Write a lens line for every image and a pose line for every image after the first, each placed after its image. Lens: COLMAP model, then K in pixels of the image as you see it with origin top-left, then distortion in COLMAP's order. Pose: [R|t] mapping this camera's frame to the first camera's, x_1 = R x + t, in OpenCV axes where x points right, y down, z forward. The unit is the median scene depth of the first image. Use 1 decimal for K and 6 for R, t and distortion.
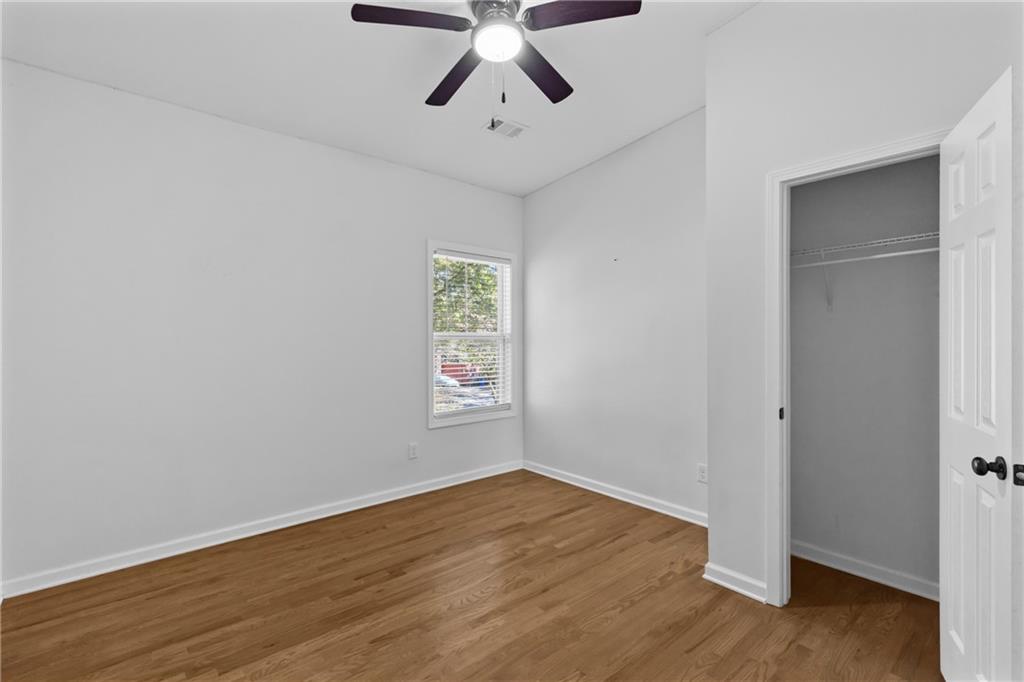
lens RADIAL K [[464.8, 0, 503.6], [0, 464.8, 340.2], [0, 0, 1]] dist [0.007435, -0.000688]
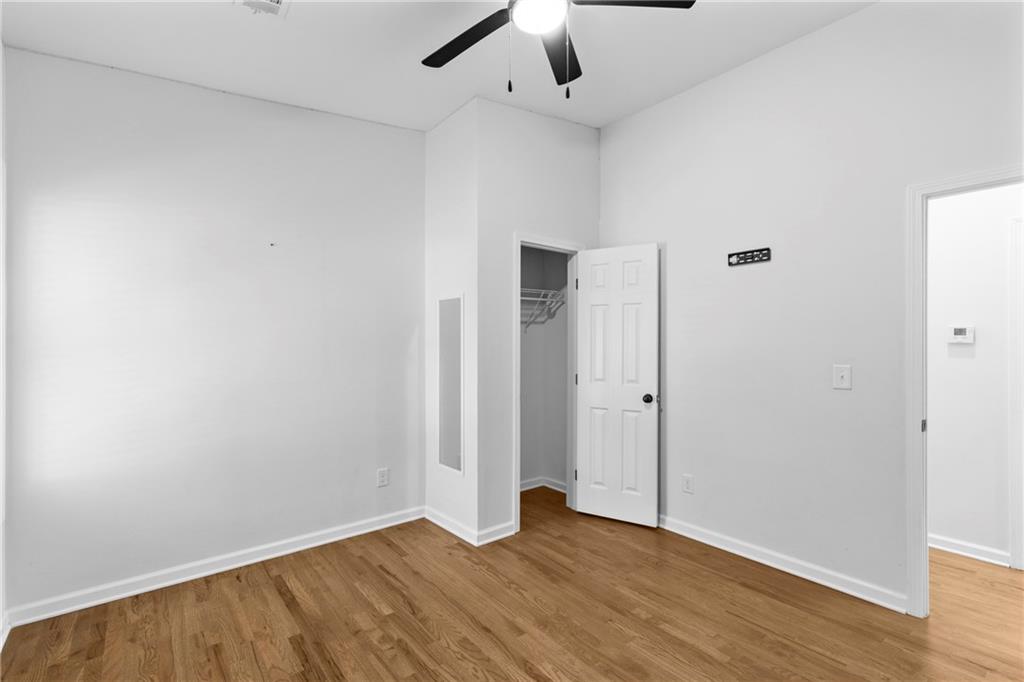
lens RADIAL K [[464.8, 0, 505.5], [0, 464.8, 341.8], [0, 0, 1]] dist [0.007435, -0.000688]
pose [[0.025268, 0.002490, 0.999678, -0.686762], [0.008502, 0.999960, -0.002706, -0.011828], [-0.999645, 0.008567, 0.025246, 0.797349]]
